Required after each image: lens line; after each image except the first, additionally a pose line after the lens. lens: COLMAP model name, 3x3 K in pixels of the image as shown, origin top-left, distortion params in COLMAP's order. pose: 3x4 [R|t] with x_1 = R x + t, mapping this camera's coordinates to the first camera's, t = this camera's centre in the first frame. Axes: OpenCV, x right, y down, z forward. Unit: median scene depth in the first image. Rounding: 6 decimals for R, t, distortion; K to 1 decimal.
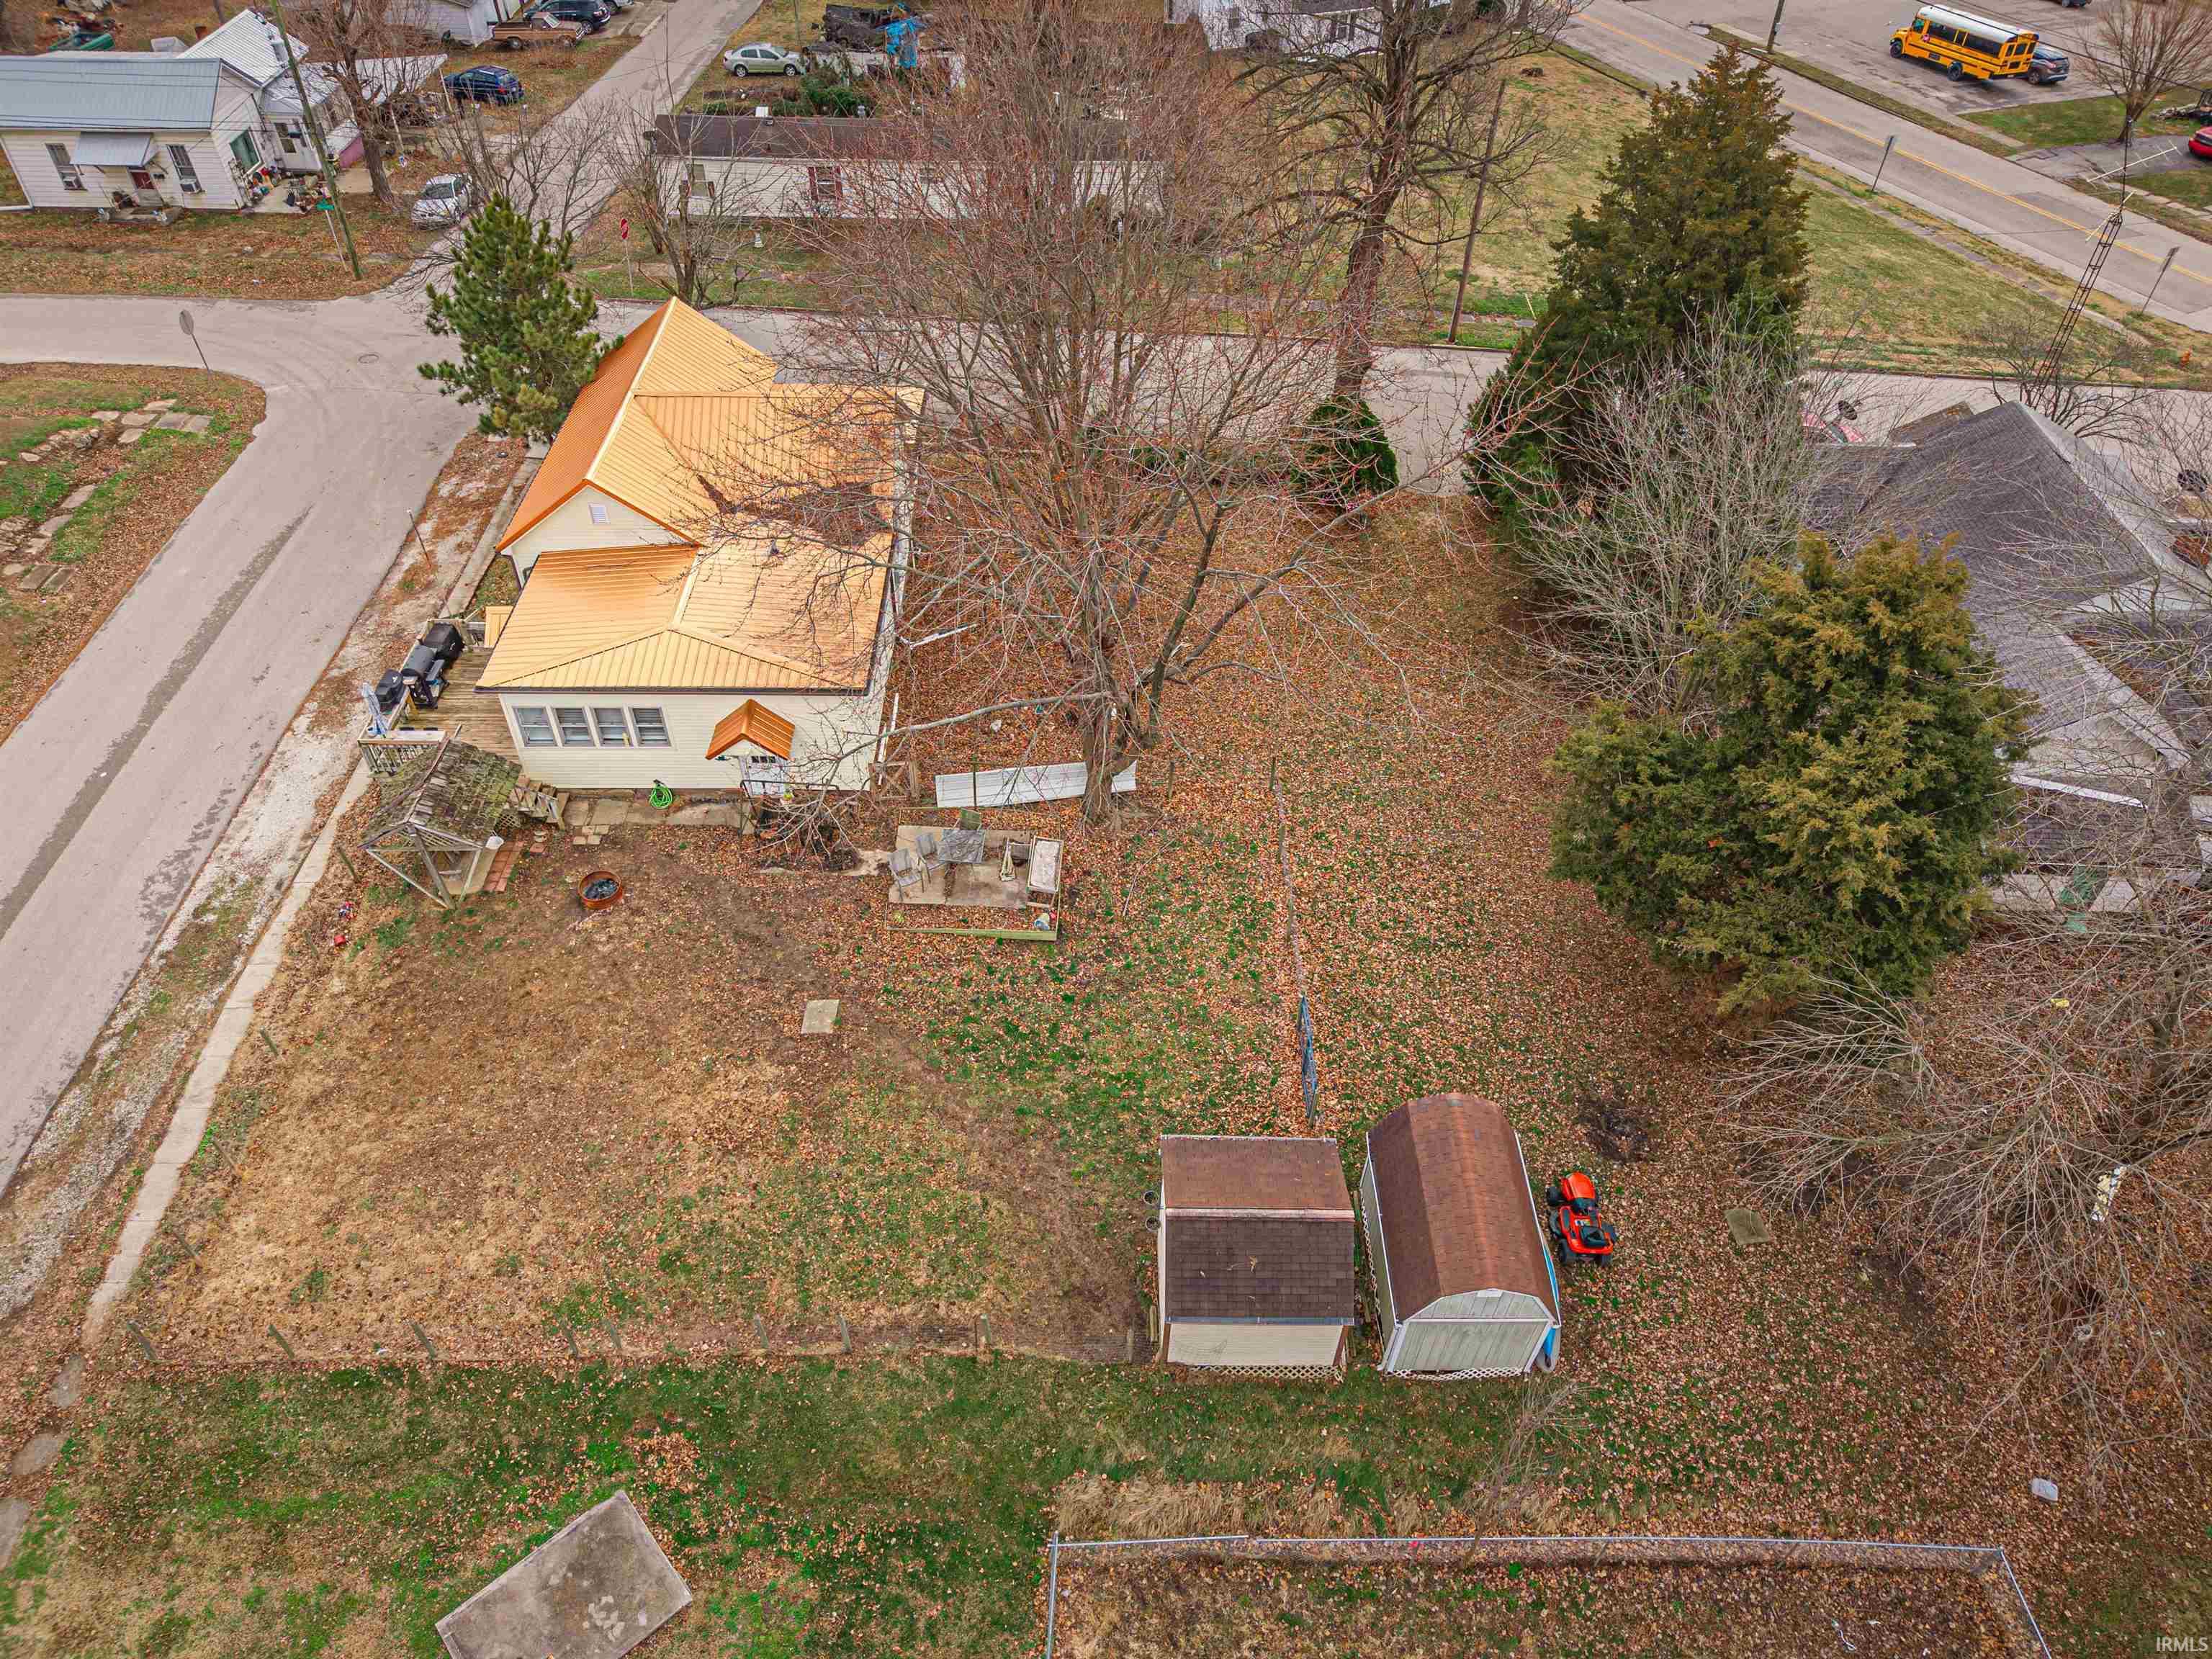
lens RADIAL K [[1496.6, 0, 1106.0], [0, 1496.6, 829.5], [0, 0, 1]] dist [-0.005509, -0.002547]
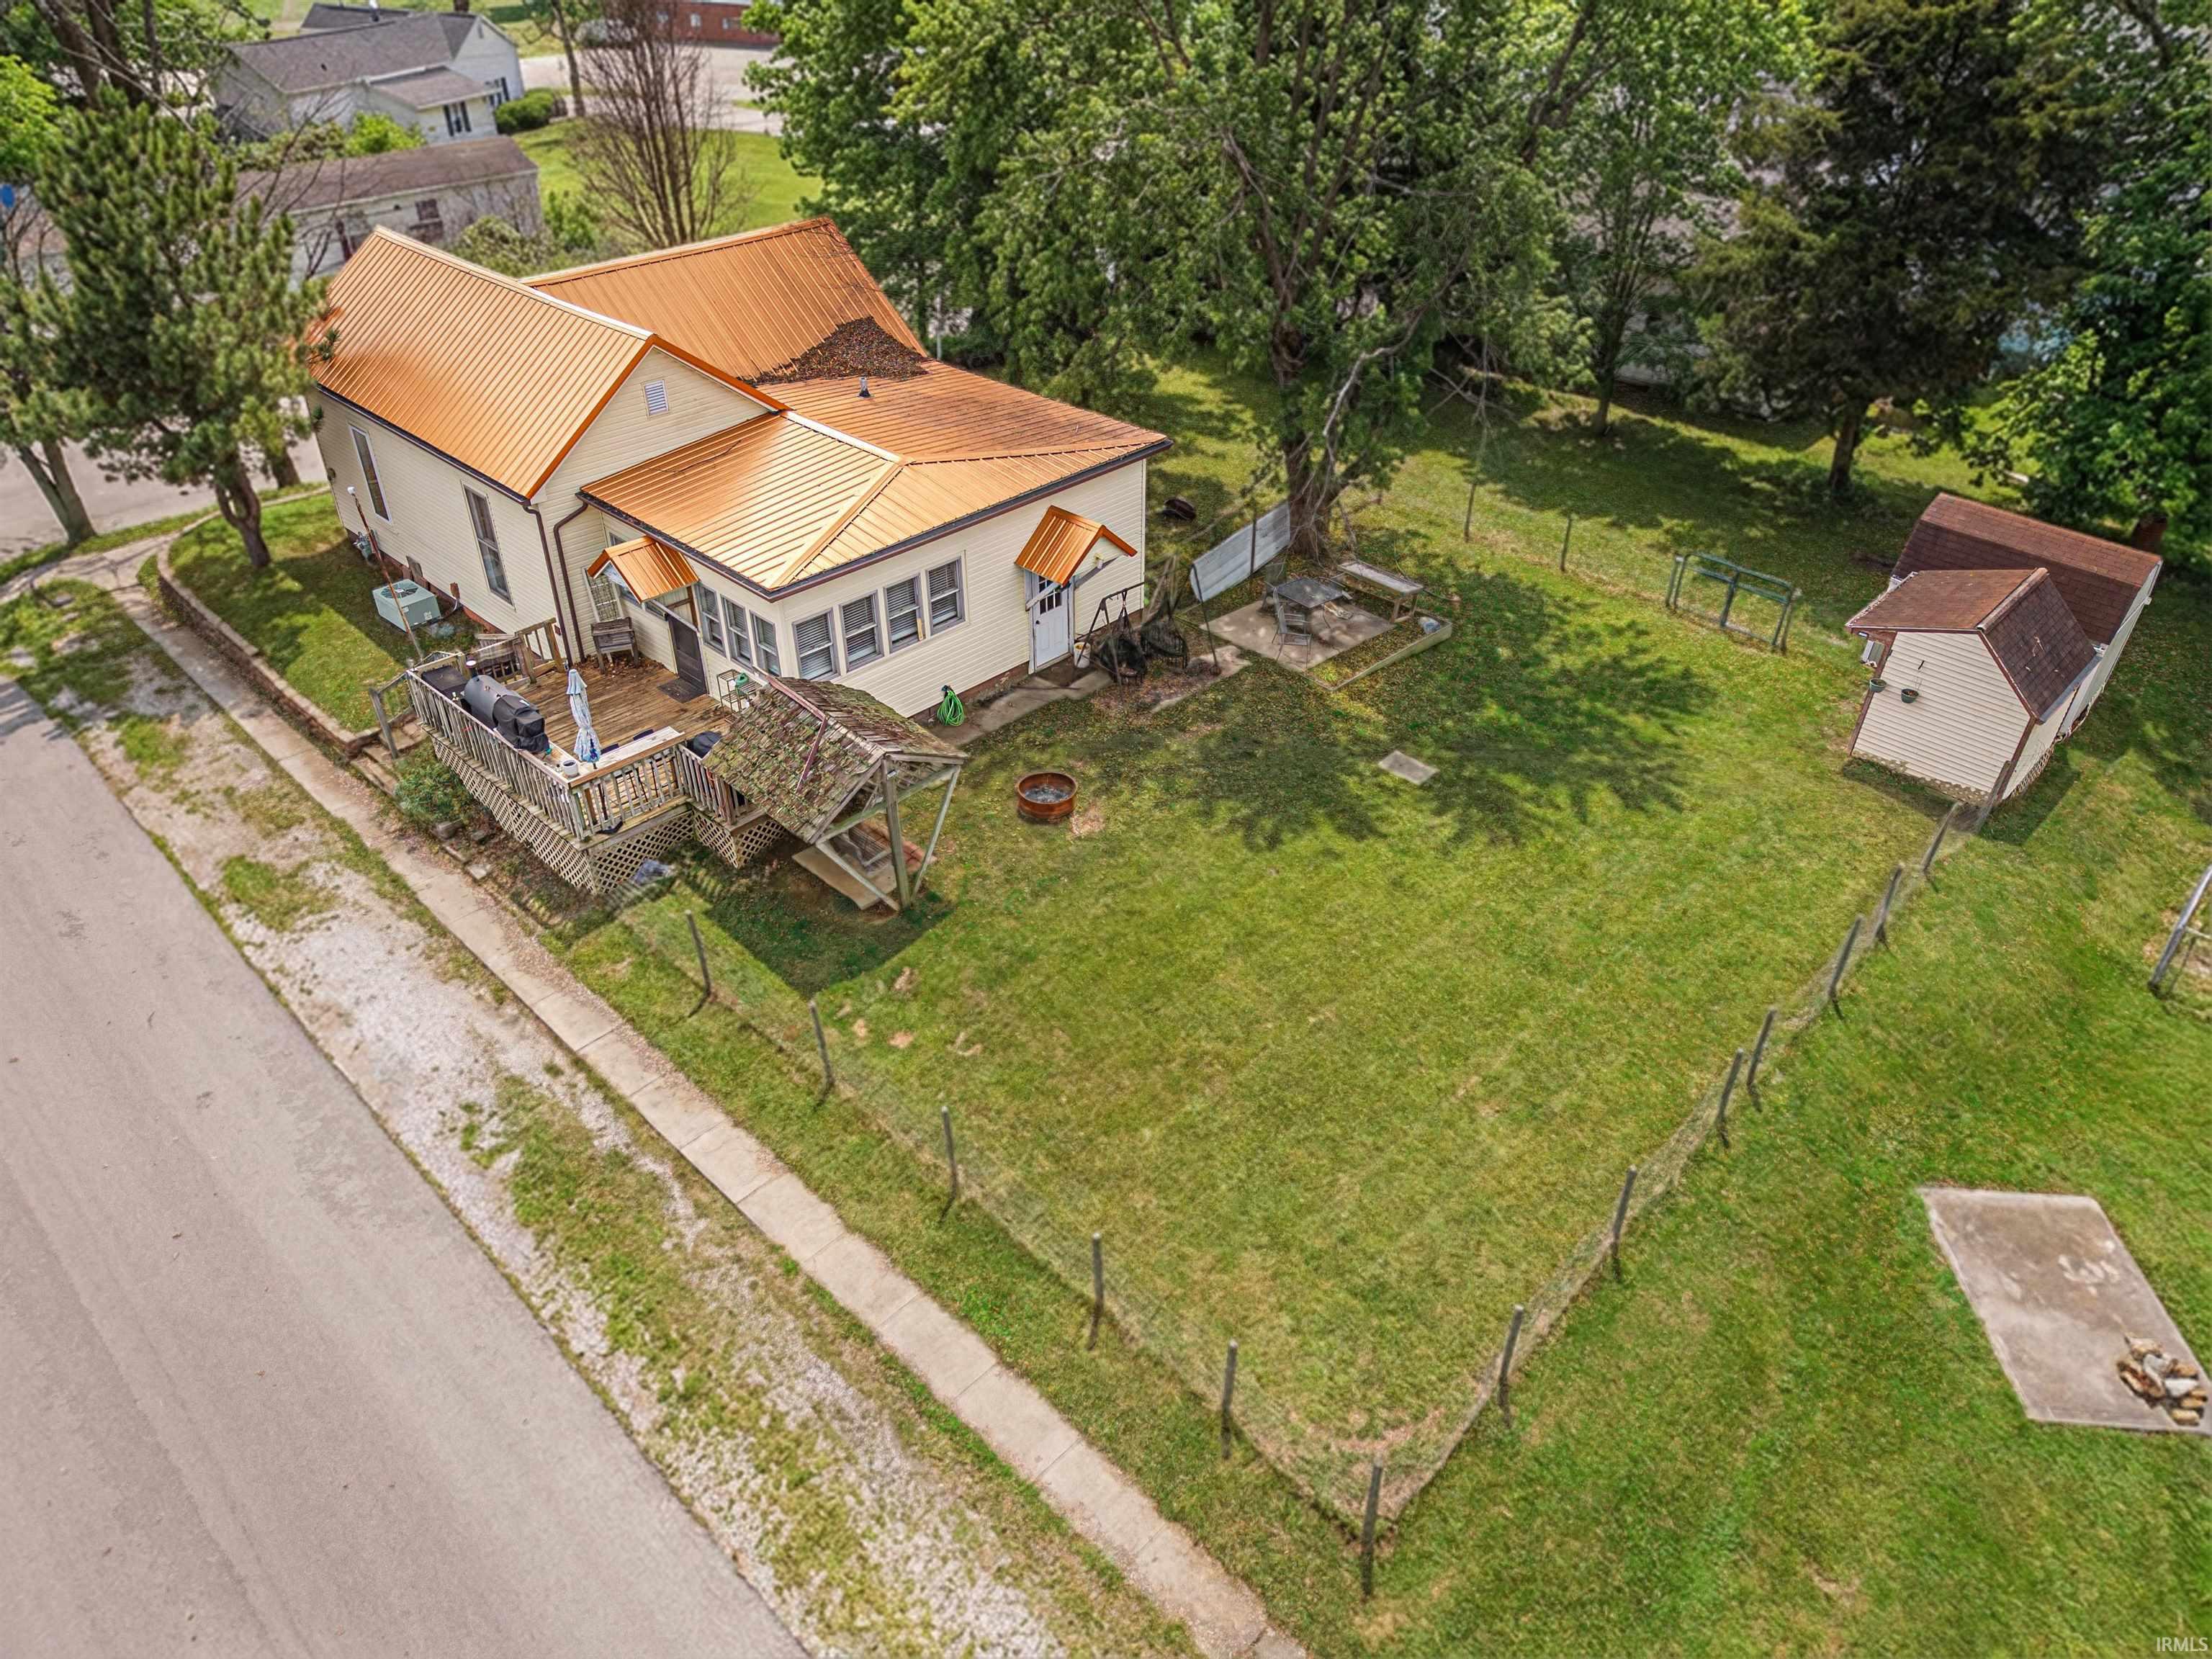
lens RADIAL K [[1496.6, 0, 1106.0], [0, 1496.6, 829.5], [0, 0, 1]] dist [-0.005509, -0.002547]
pose [[0.706070, -0.416237, 0.572898, -0.708121], [0.493041, 0.869669, 0.024205, 0.048571], [-0.508307, 0.265372, 0.819269, 0.410185]]
